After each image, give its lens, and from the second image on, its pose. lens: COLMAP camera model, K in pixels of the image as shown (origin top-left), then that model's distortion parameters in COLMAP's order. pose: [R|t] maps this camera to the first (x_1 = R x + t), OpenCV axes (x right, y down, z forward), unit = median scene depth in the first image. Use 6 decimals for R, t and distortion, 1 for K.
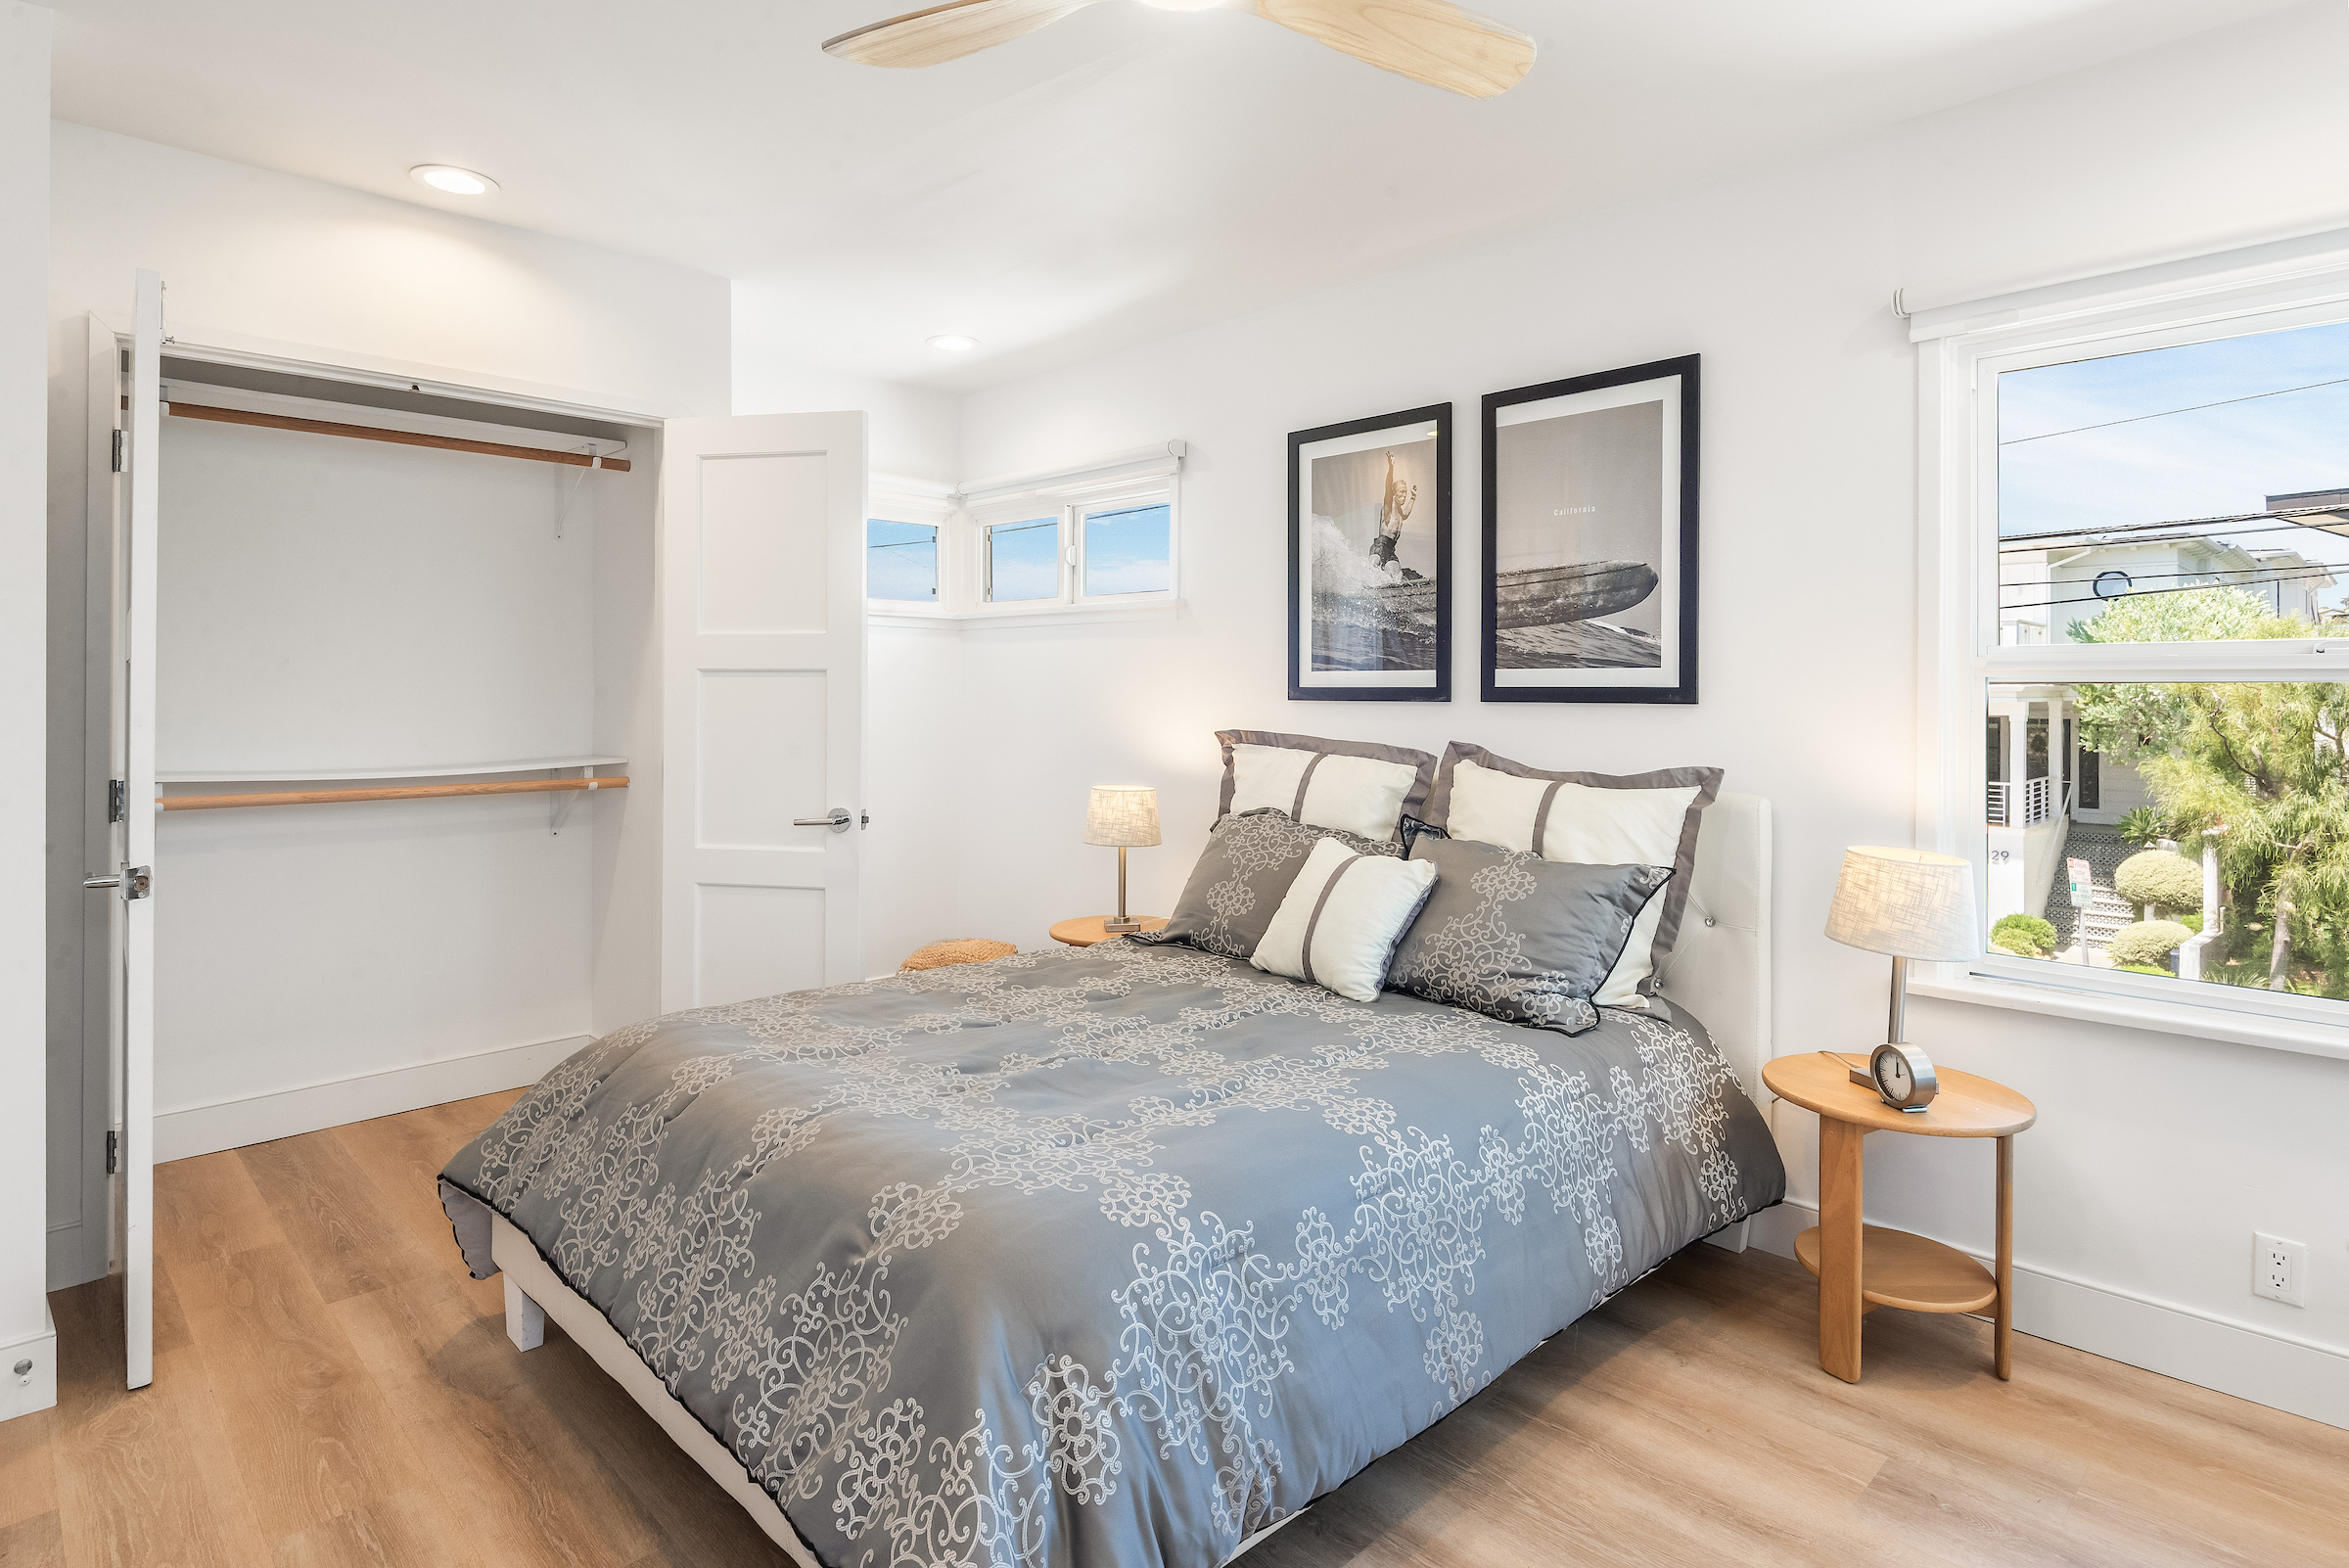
lens RADIAL K [[1226.3, 0, 1151.2], [0, 1226.3, 700.7], [0, 0, 1]] dist [0.022748, -0.016361]
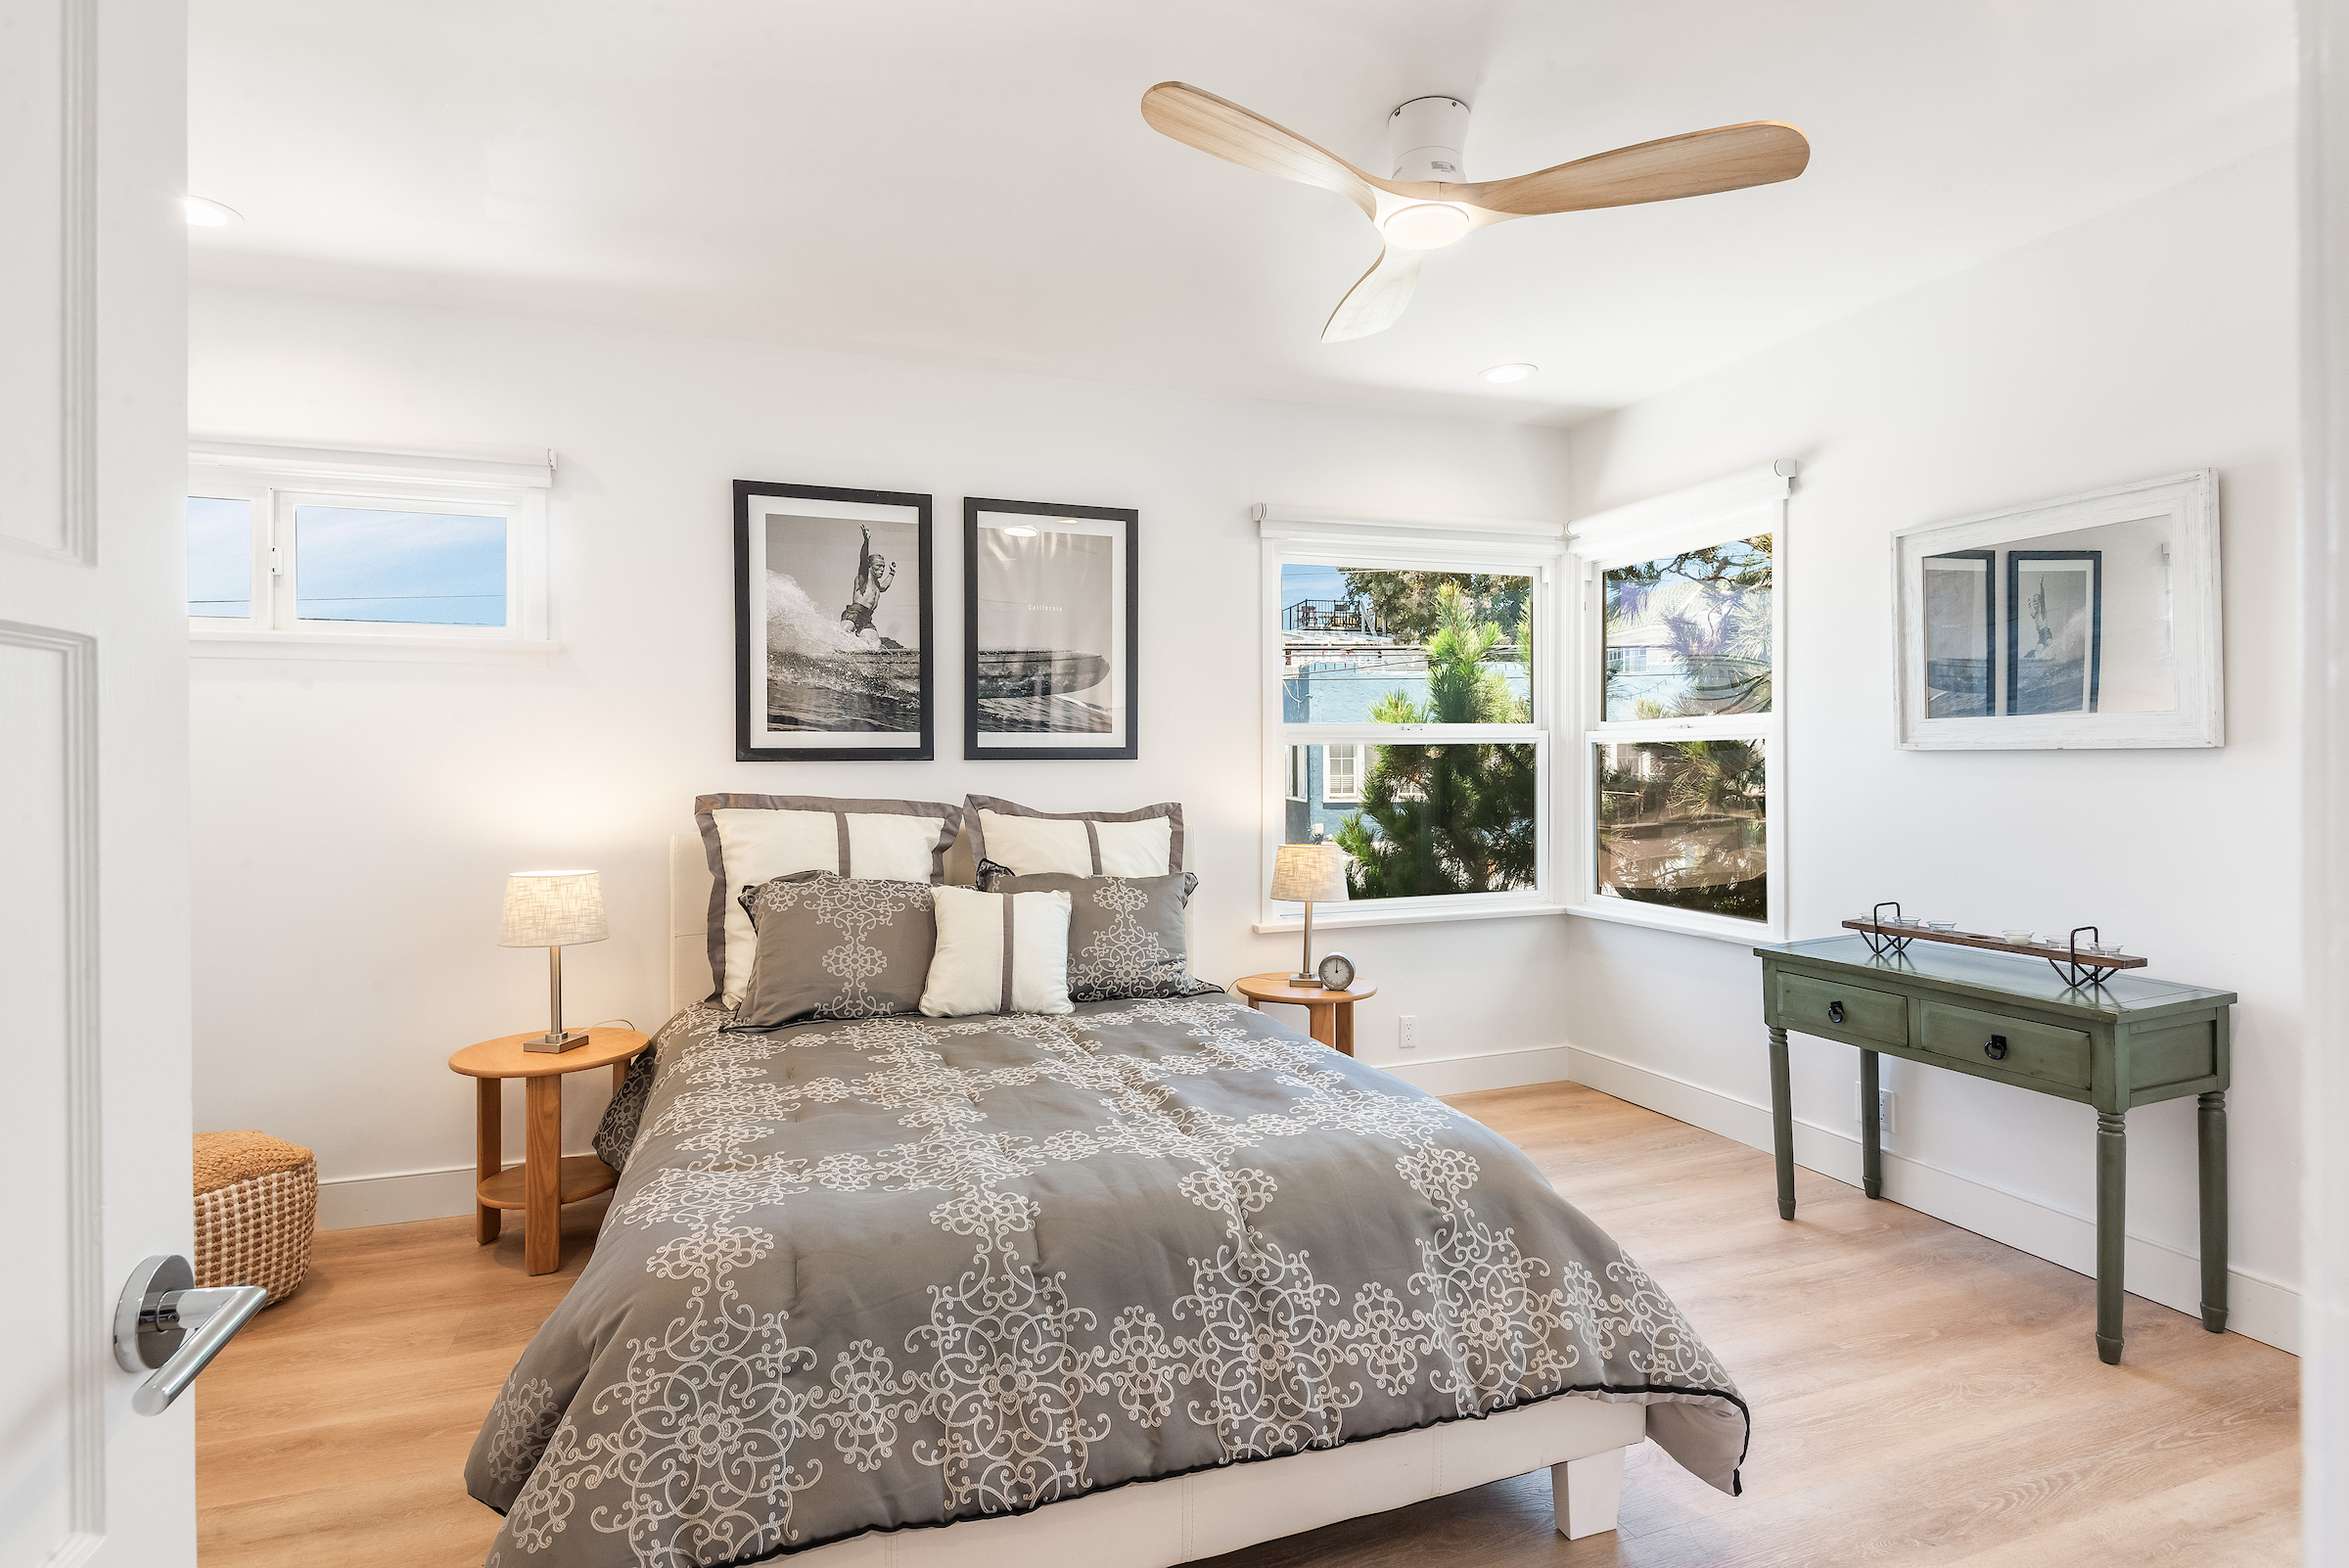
lens RADIAL K [[1204.4, 0, 1120.8], [0, 1204.4, 768.8], [0, 0, 1]] dist [0.013932, -0.003055]
pose [[0.406638, -0.011822, 0.913513, -0.732436], [0.015236, 0.999865, 0.006158, 0.004418], [-0.913462, 0.011414, 0.406763, 0.413700]]
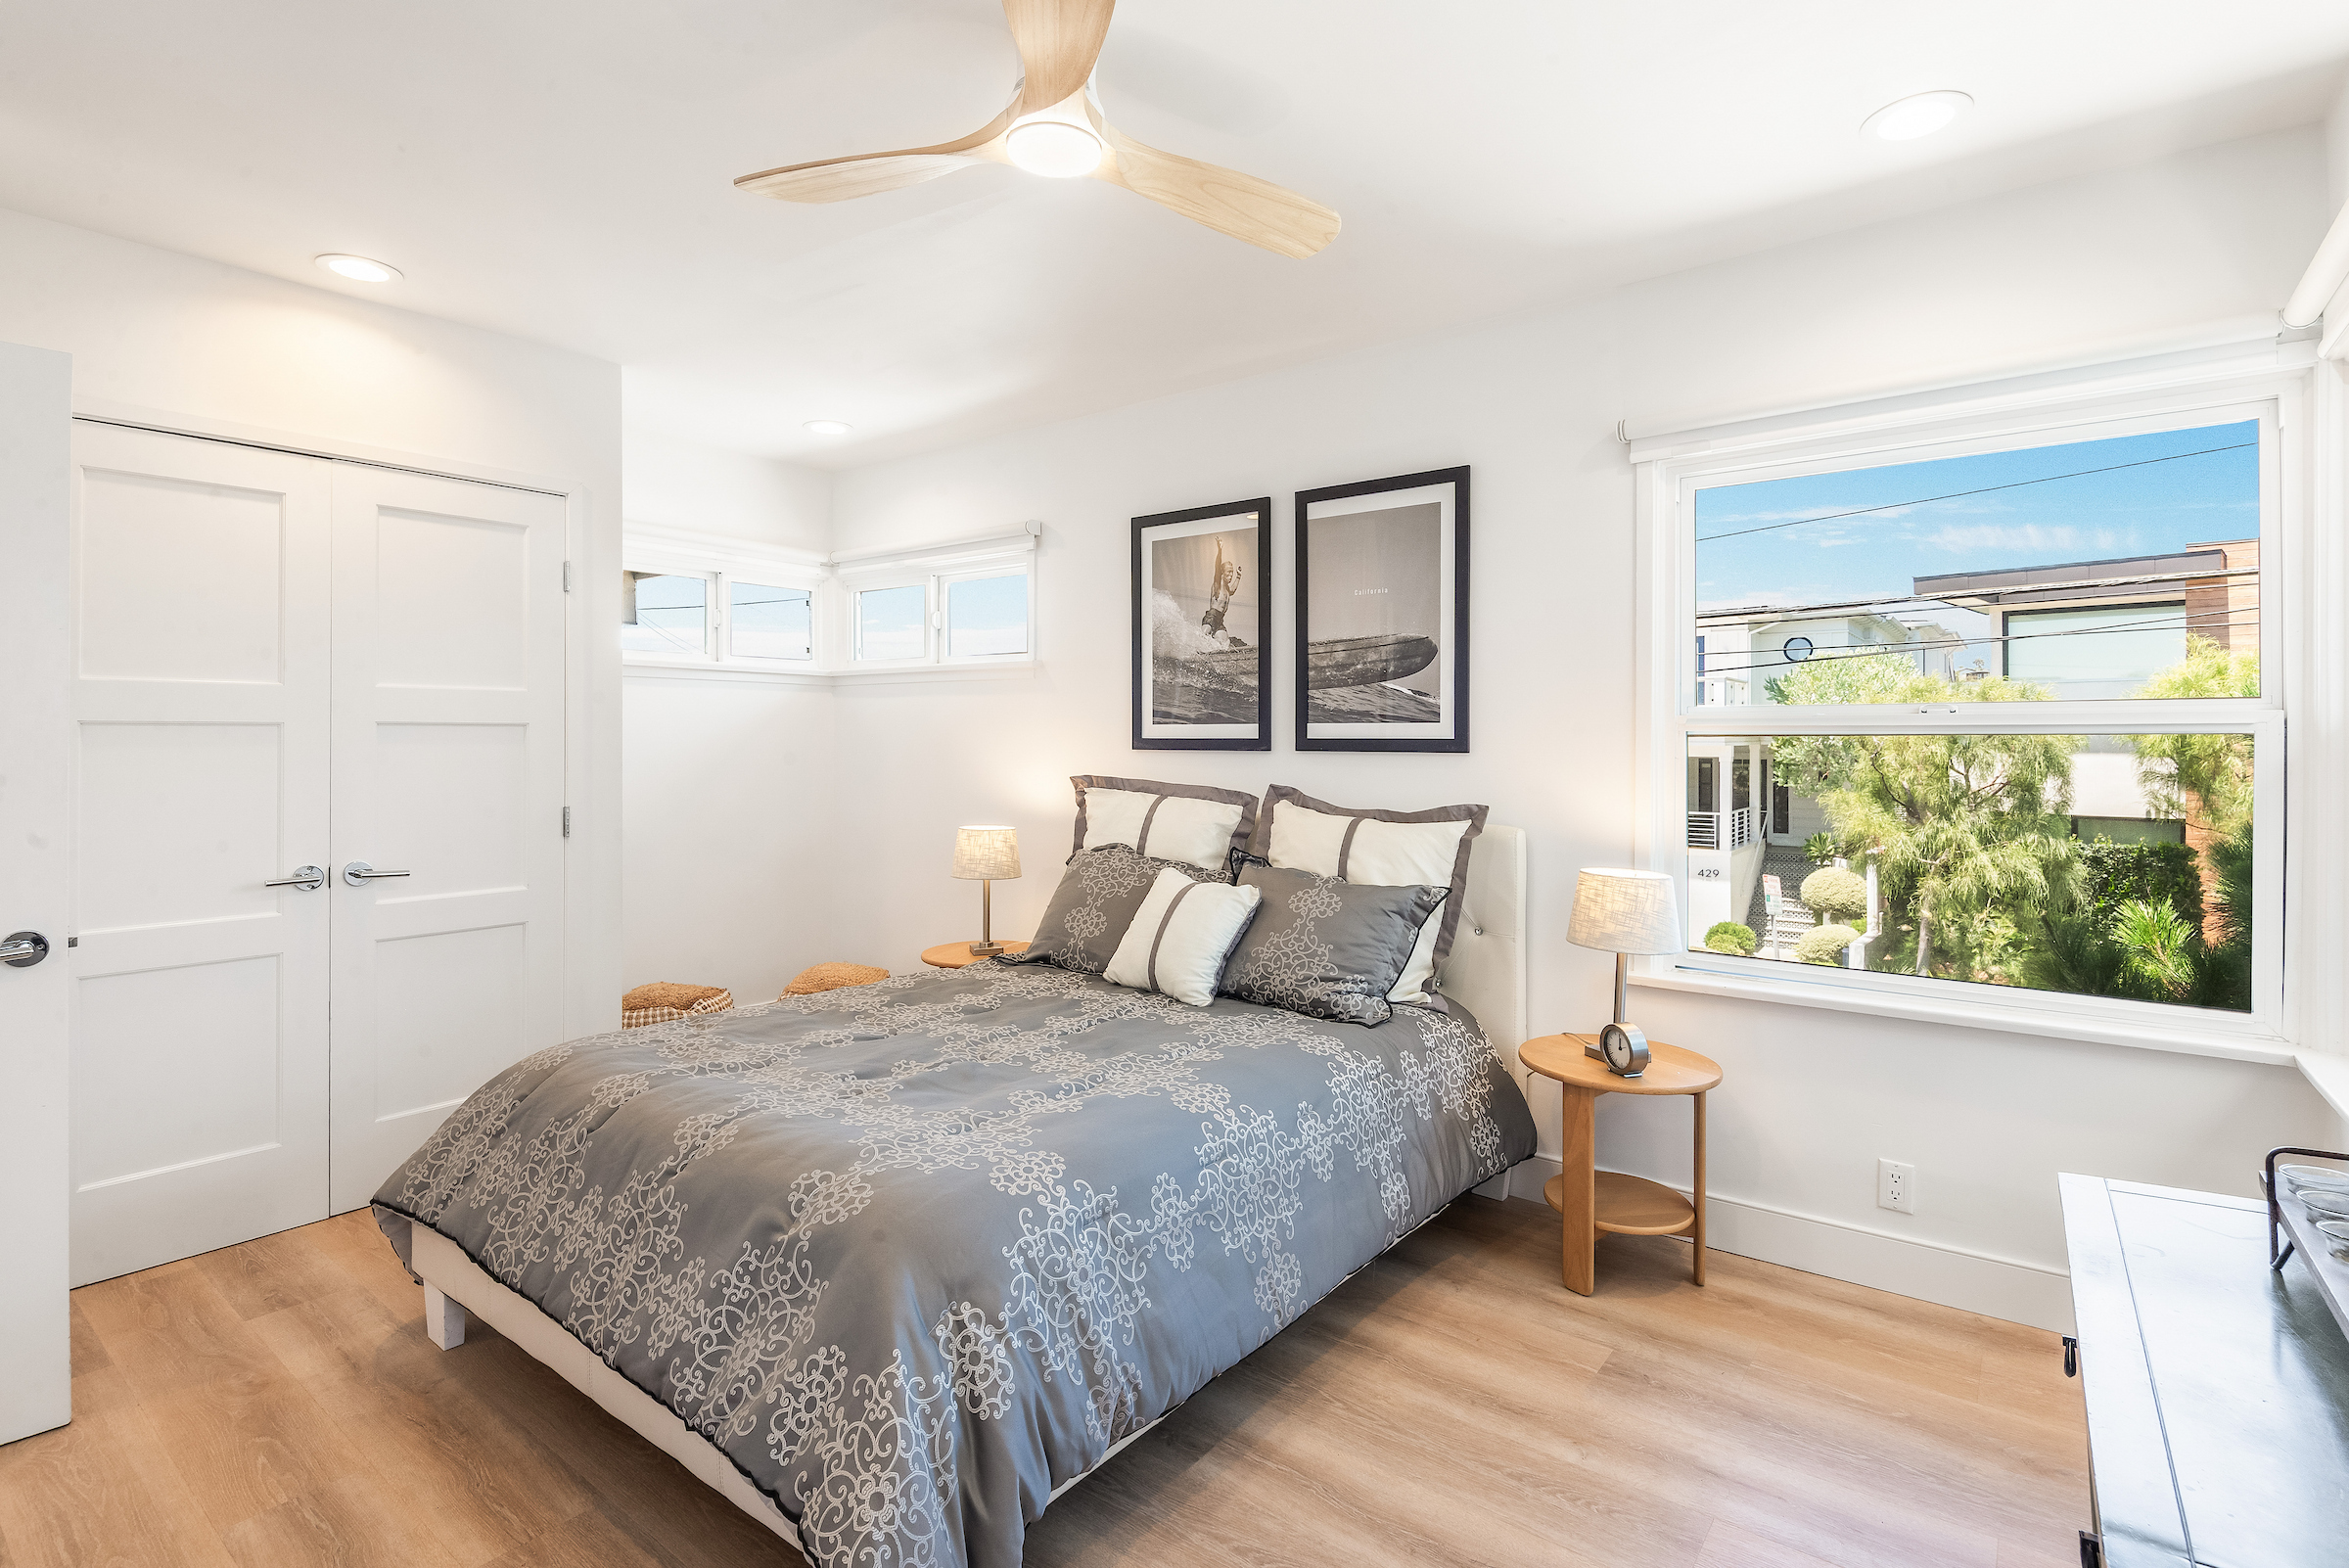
lens RADIAL K [[1117.3, 0, 1143.7], [0, 1117.3, 748.5], [0, 0, 1]] dist [0.012149, -0.010855]
pose [[0.991396, -0.004101, 0.130835, -0.017681], [0.003870, 0.999990, 0.002020, -0.004434], [-0.130842, -0.001496, 0.991402, -0.048578]]
